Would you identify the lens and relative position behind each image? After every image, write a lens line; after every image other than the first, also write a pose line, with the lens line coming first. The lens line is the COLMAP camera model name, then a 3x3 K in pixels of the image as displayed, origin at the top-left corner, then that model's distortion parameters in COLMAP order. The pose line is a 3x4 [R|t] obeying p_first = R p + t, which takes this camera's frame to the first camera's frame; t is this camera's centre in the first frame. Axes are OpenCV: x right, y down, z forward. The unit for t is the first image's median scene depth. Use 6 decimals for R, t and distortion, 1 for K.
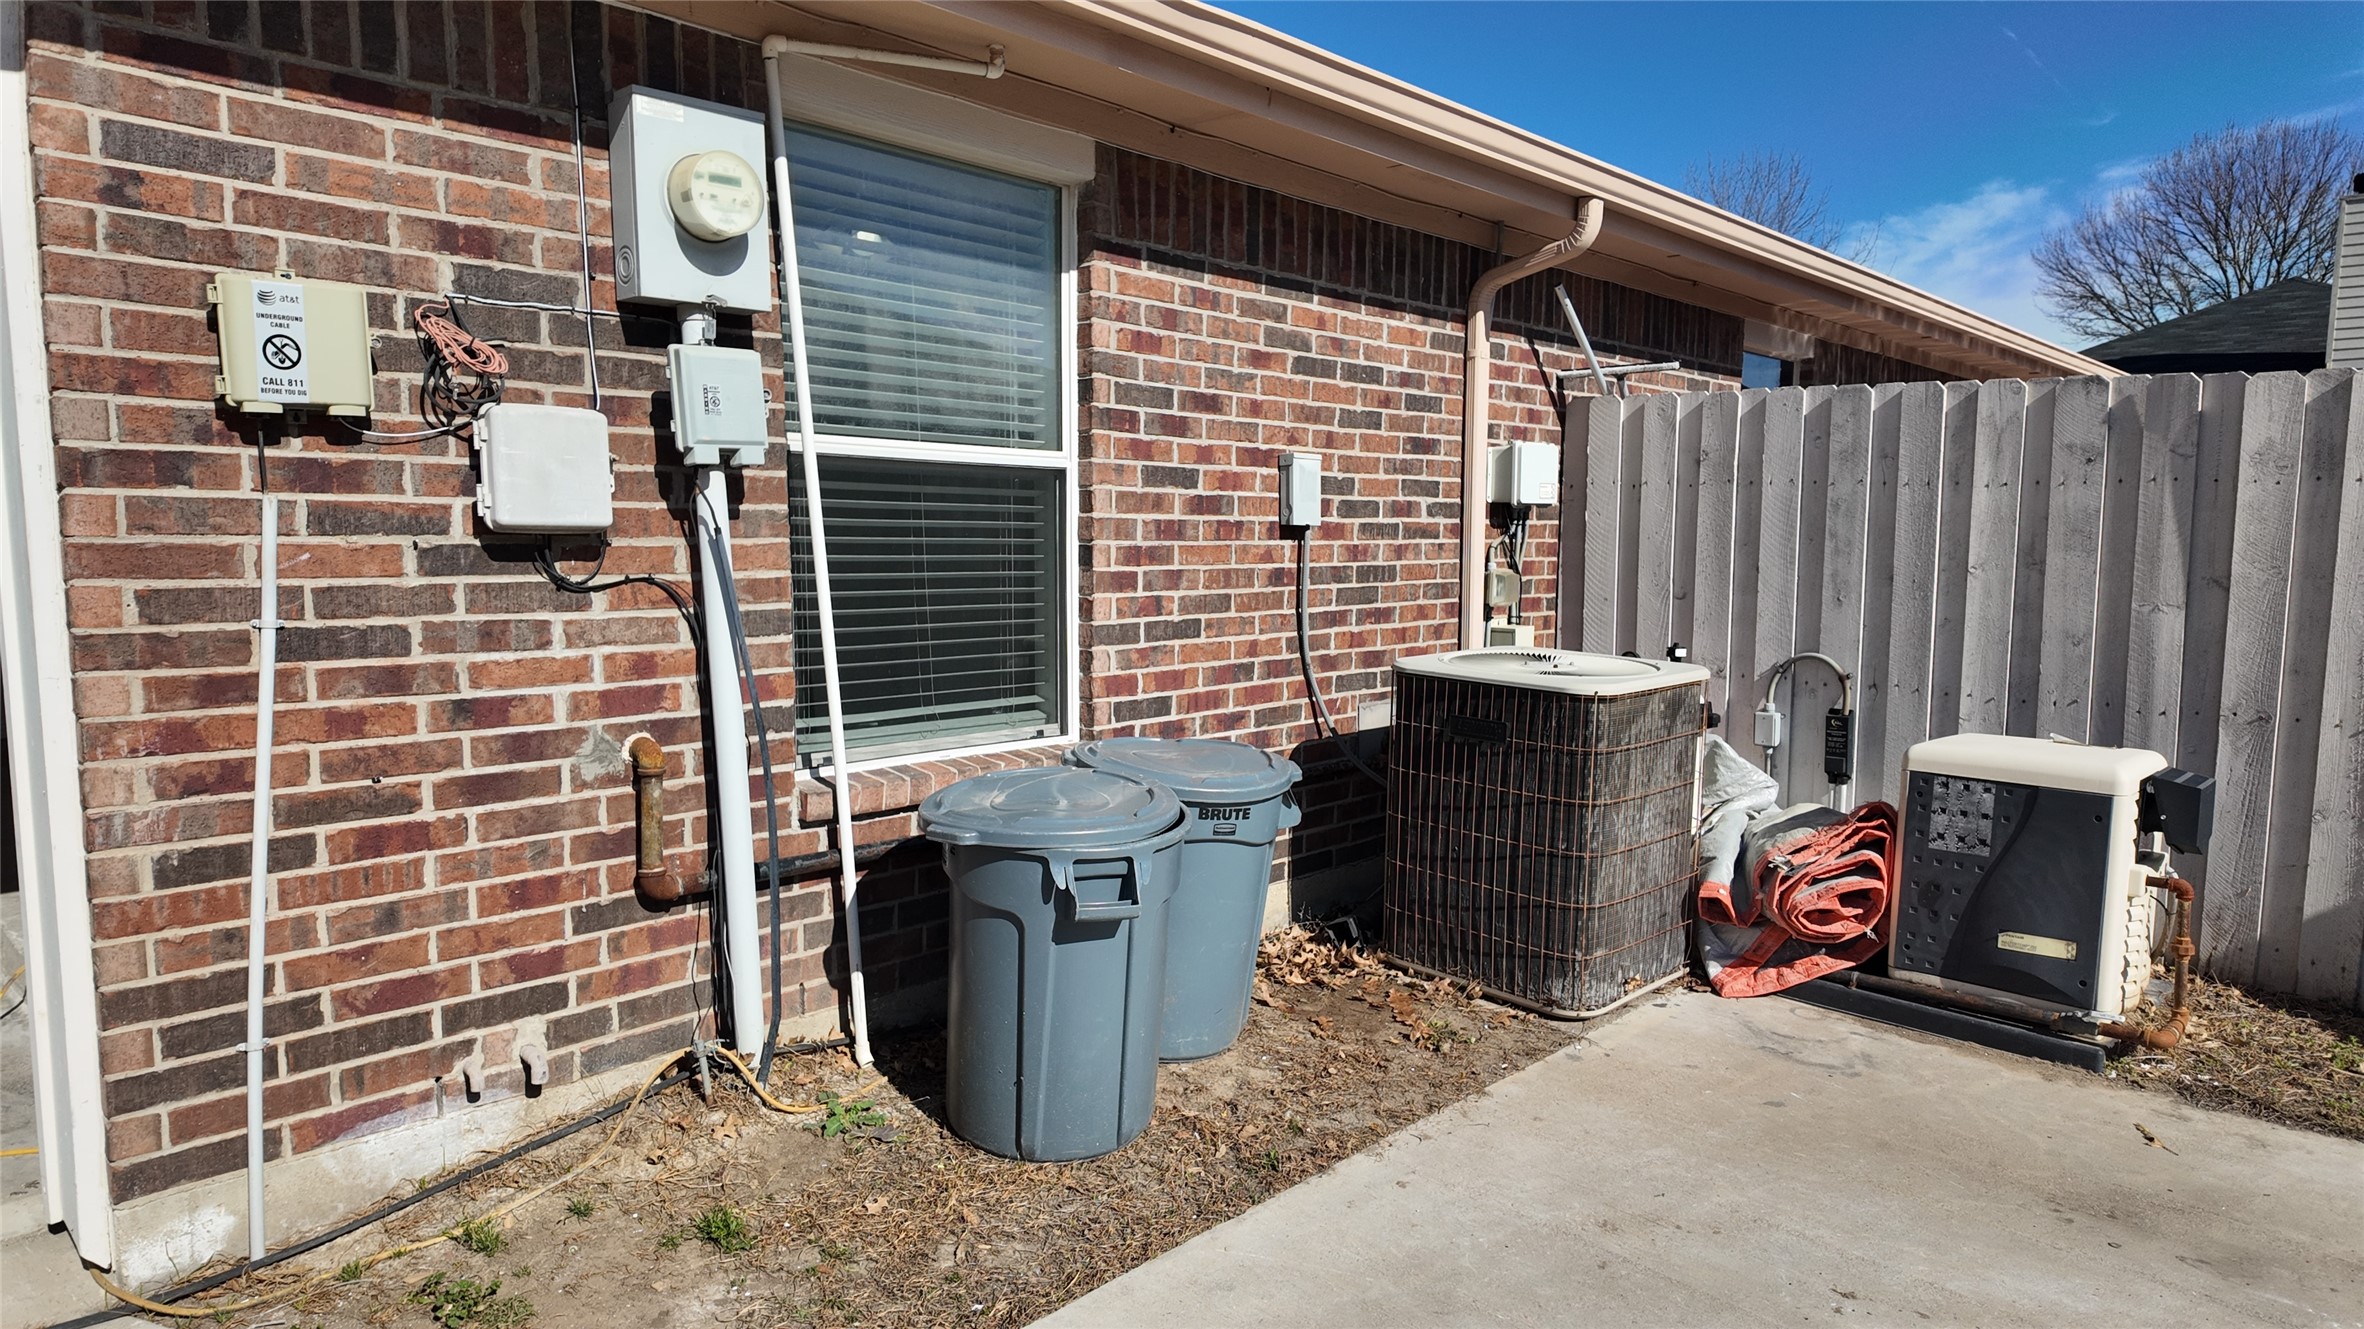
lens RADIAL K [[1381.1, 0, 1182.0], [0, 1381.1, 664.5], [0, 0, 1]] dist [0.092994, -0.093413]
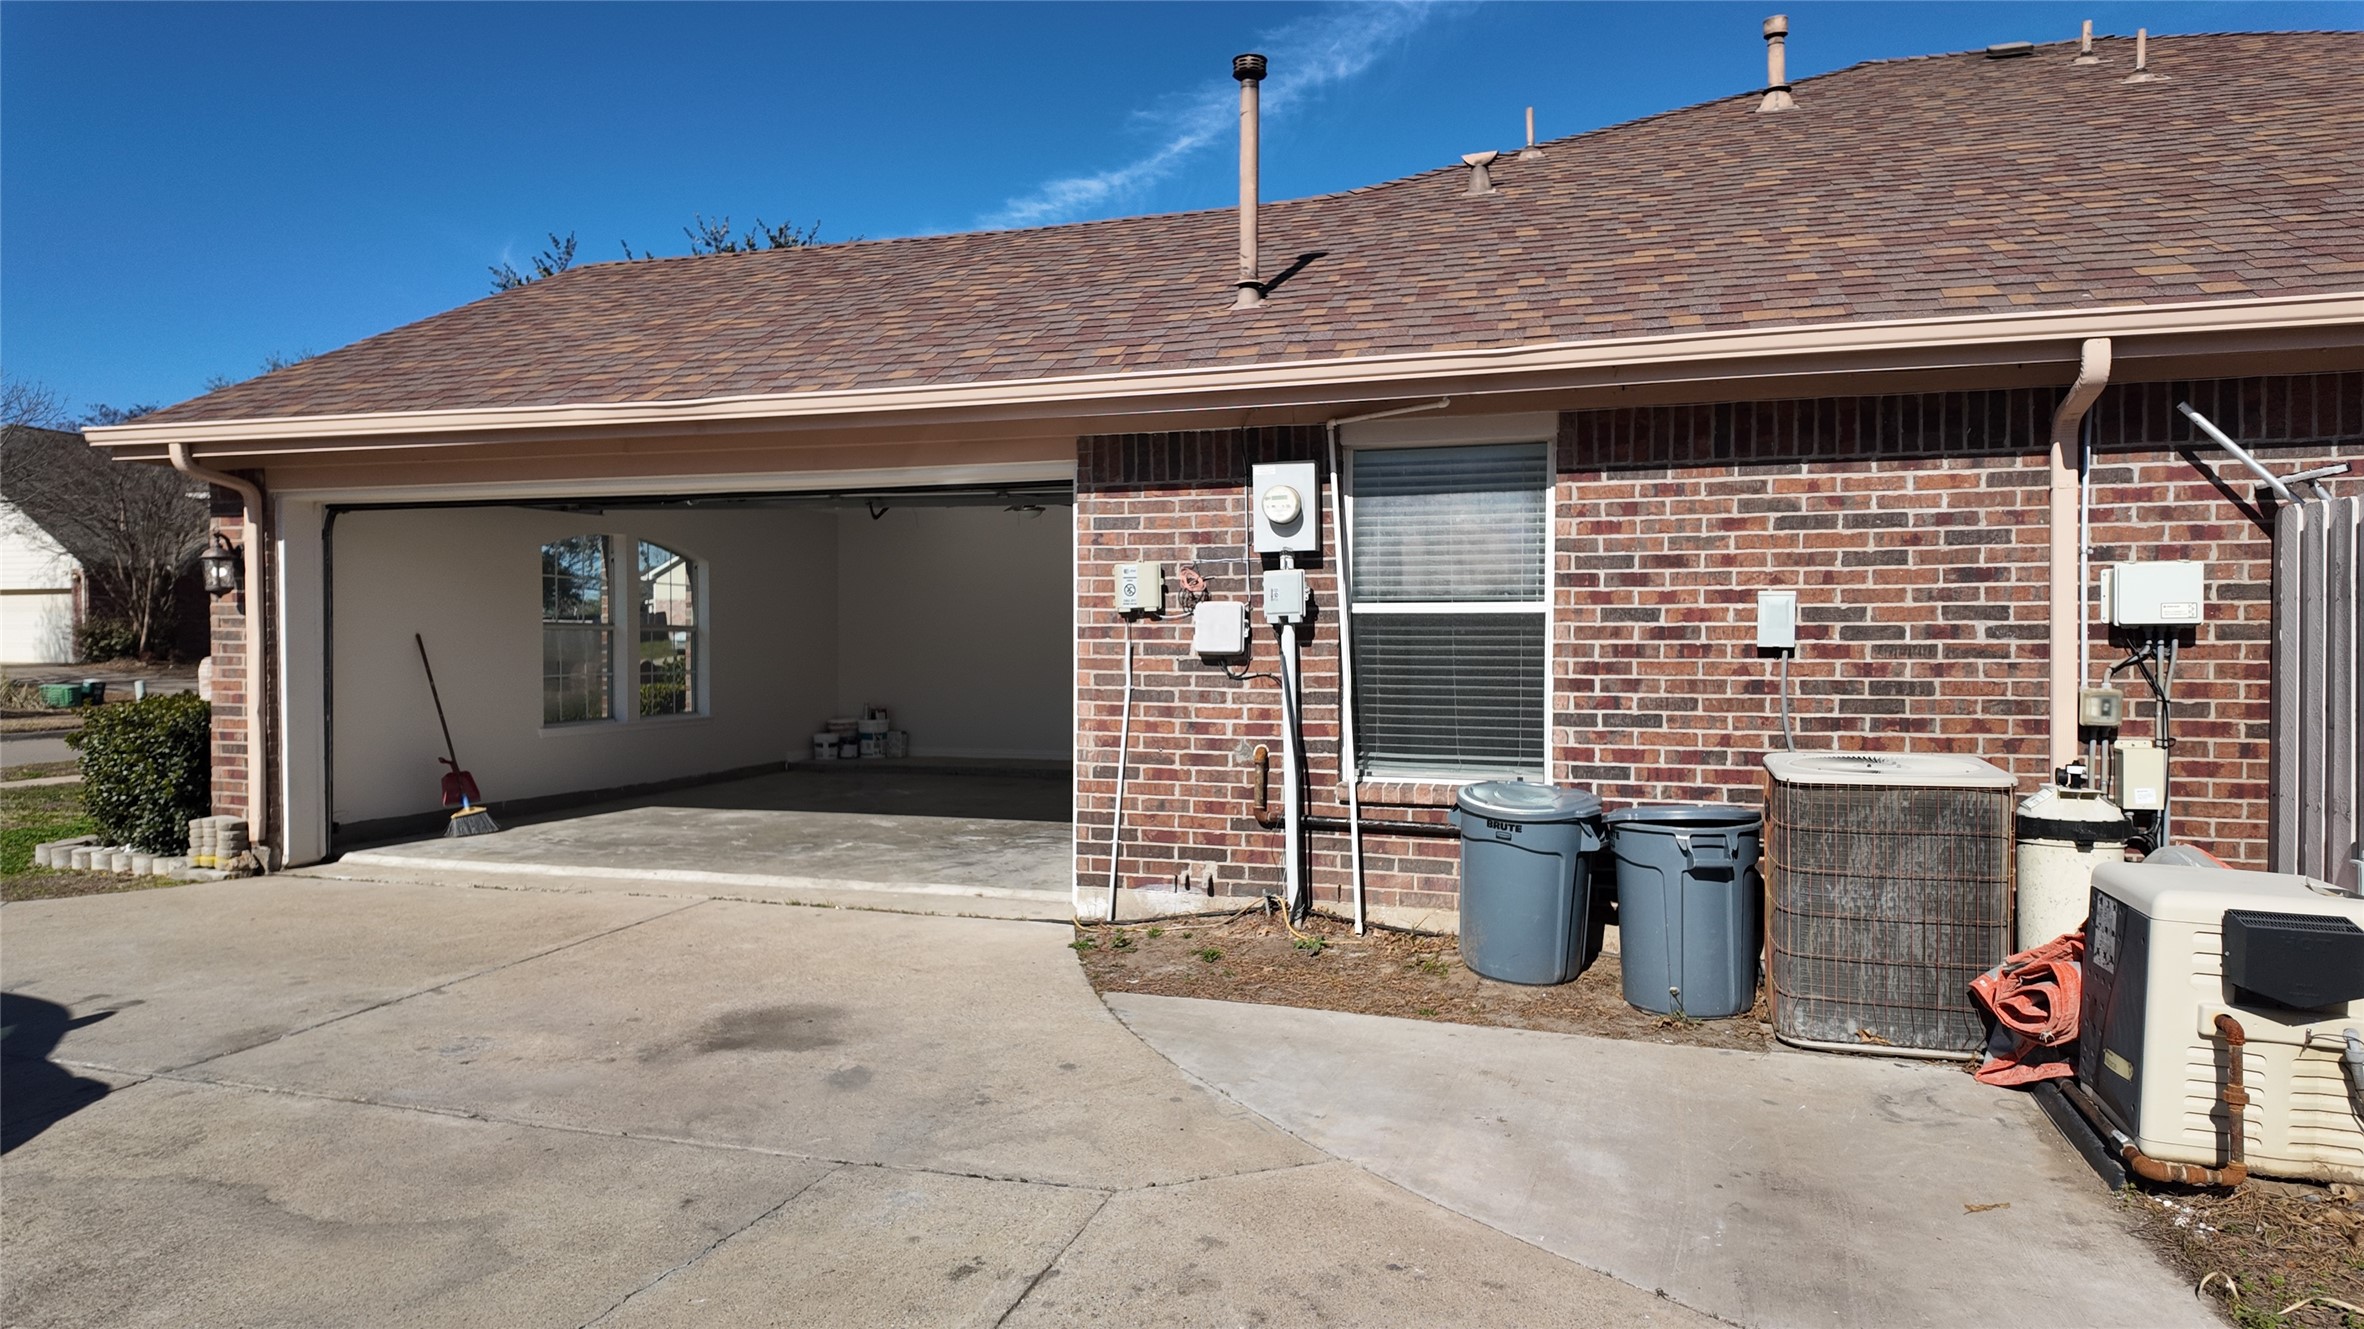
lens RADIAL K [[1381.1, 0, 1182.0], [0, 1381.1, 664.5], [0, 0, 1]] dist [0.092994, -0.093413]
pose [[0.444666, 0.008785, -0.895653, 1.335029], [-0.083588, 0.995995, -0.031730, 0.002483], [0.891787, 0.088976, 0.443620, -0.076533]]
